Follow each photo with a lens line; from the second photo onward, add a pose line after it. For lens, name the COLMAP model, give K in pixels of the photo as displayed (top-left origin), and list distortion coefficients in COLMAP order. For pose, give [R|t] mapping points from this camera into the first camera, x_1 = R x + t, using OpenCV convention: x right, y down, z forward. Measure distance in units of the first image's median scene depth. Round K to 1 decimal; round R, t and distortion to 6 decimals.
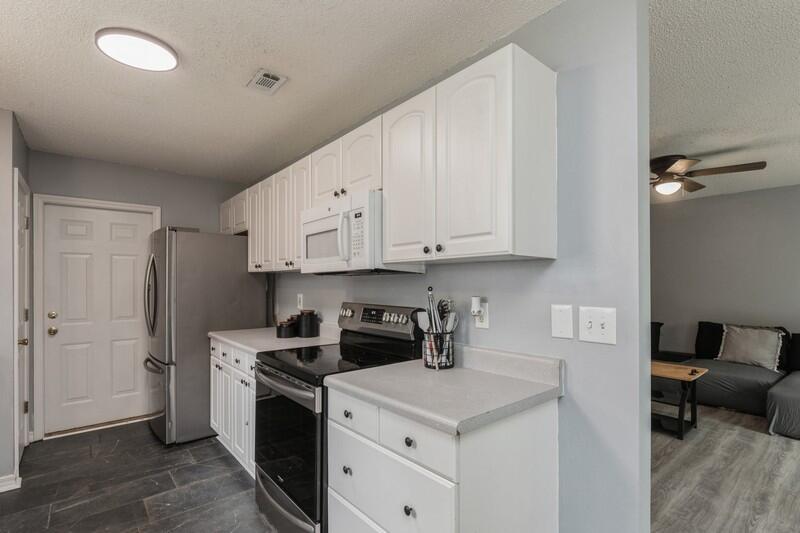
lens RADIAL K [[375.0, 0, 388.0], [0, 375.0, 284.1], [0, 0, 1]] dist [-0.004575, 0.000124]
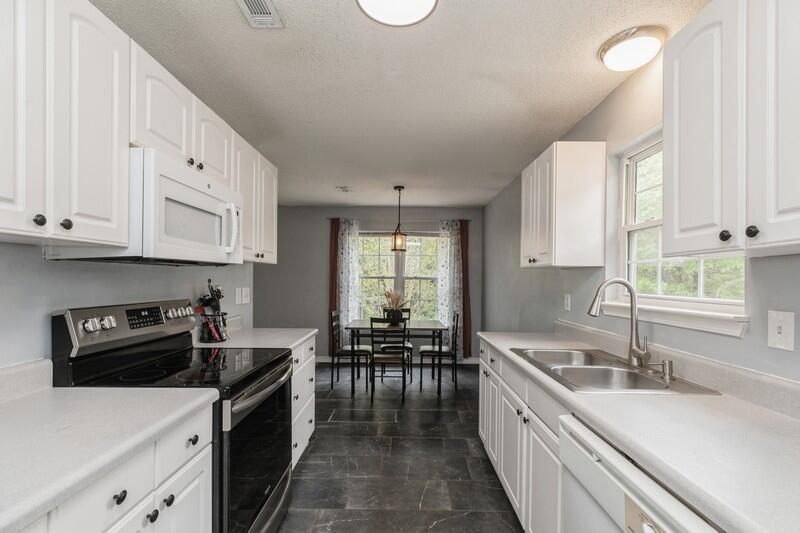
lens RADIAL K [[363.2, 0, 404.3], [0, 363.2, 281.7], [0, 0, 1]] dist [0.002435, -0.001571]
pose [[-0.773085, -0.018220, 0.634040, -1.017737], [-0.019727, 0.999794, 0.004678, -0.002628], [-0.633995, -0.008891, -0.773286, 1.372192]]
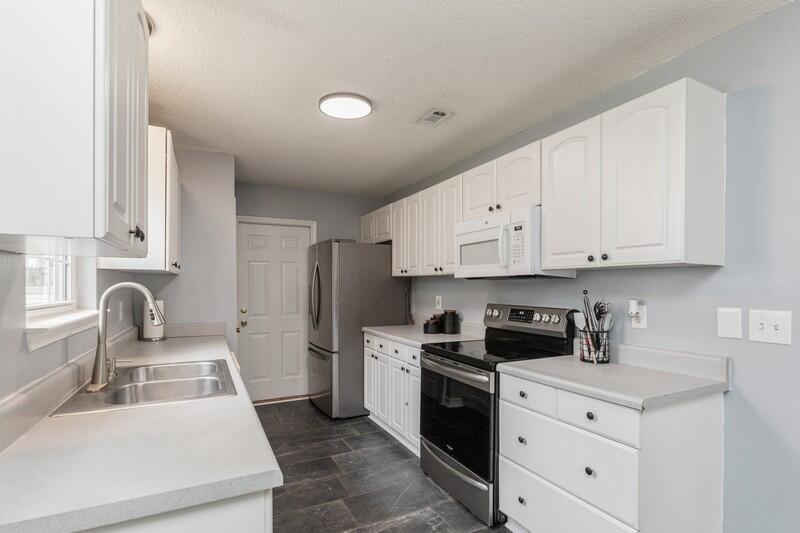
lens RADIAL K [[375.0, 0, 397.6], [0, 375.0, 291.2], [0, 0, 1]] dist [-0.004575, 0.000124]
pose [[0.976246, 0.007797, -0.216524, -0.175718], [-0.005171, 0.999906, 0.012693, -0.001639], [0.216602, -0.011272, 0.976195, -0.197149]]
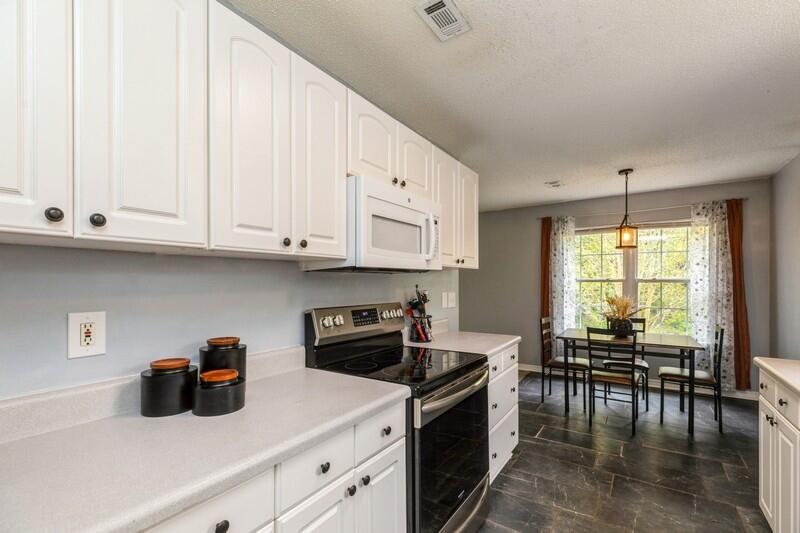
lens RADIAL K [[363.2, 0, 397.8], [0, 363.2, 283.3], [0, 0, 1]] dist [0.002435, -0.001571]
pose [[-0.282985, -0.005629, 0.959108, -1.012301], [-0.005403, 0.999976, 0.004274, -0.002943], [-0.959109, -0.003973, -0.283009, 1.302097]]
